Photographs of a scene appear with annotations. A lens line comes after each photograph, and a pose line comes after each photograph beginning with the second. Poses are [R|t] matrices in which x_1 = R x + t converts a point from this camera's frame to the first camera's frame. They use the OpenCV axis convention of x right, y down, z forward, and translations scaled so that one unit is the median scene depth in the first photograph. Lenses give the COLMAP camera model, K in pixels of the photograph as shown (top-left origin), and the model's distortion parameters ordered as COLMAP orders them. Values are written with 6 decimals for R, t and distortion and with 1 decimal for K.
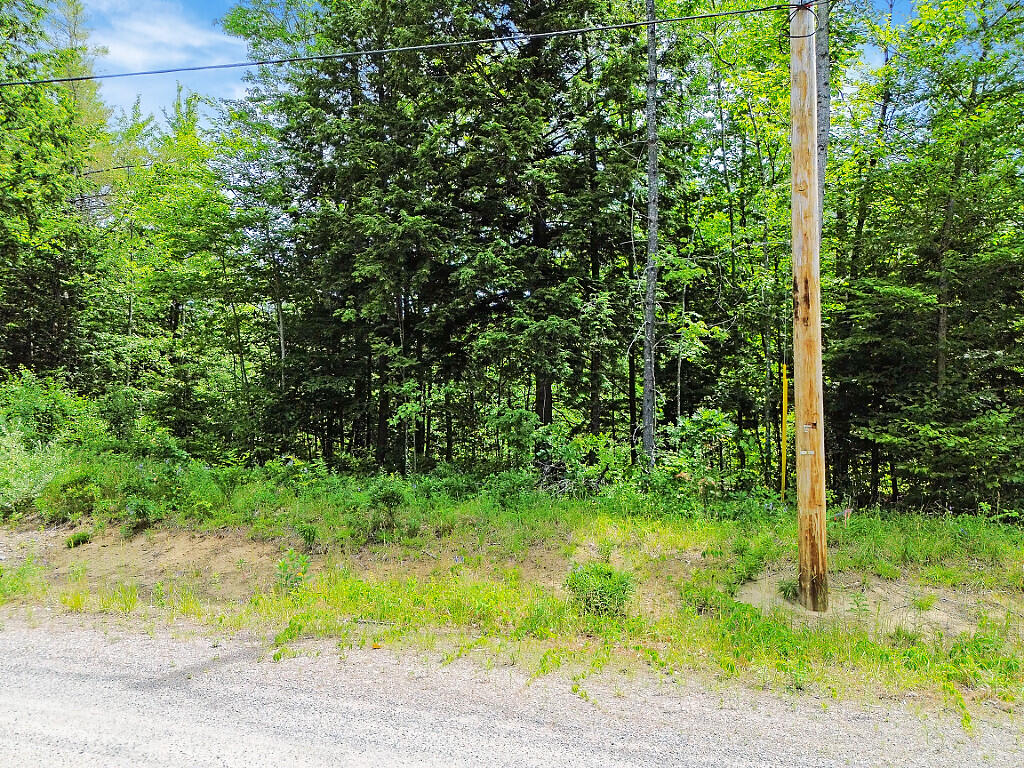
lens RADIAL K [[721.7, 0, 510.3], [0, 721.7, 381.3], [0, 0, 1]] dist [0.048257, -0.037790]
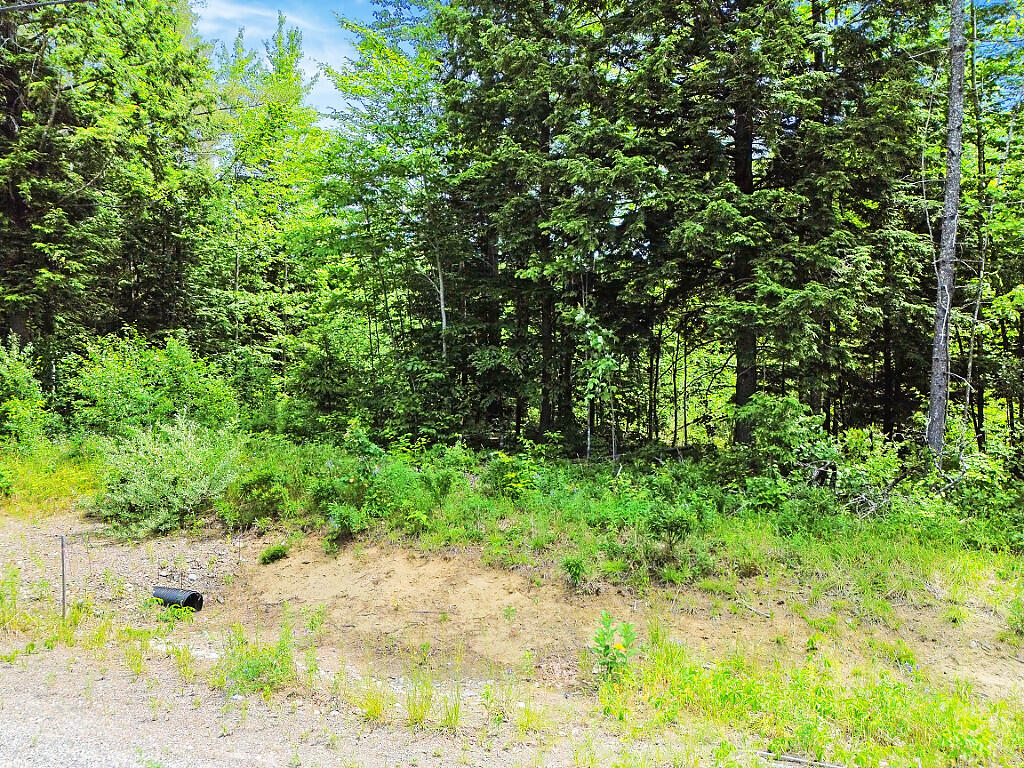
lens RADIAL K [[721.7, 0, 514.3], [0, 721.7, 382.4], [0, 0, 1]] dist [0.048257, -0.037790]
pose [[0.997490, 0.007598, -0.070395, -0.203320], [-0.002144, 0.997010, 0.077240, -0.037914], [0.070771, -0.076896, 0.994524, 0.156506]]
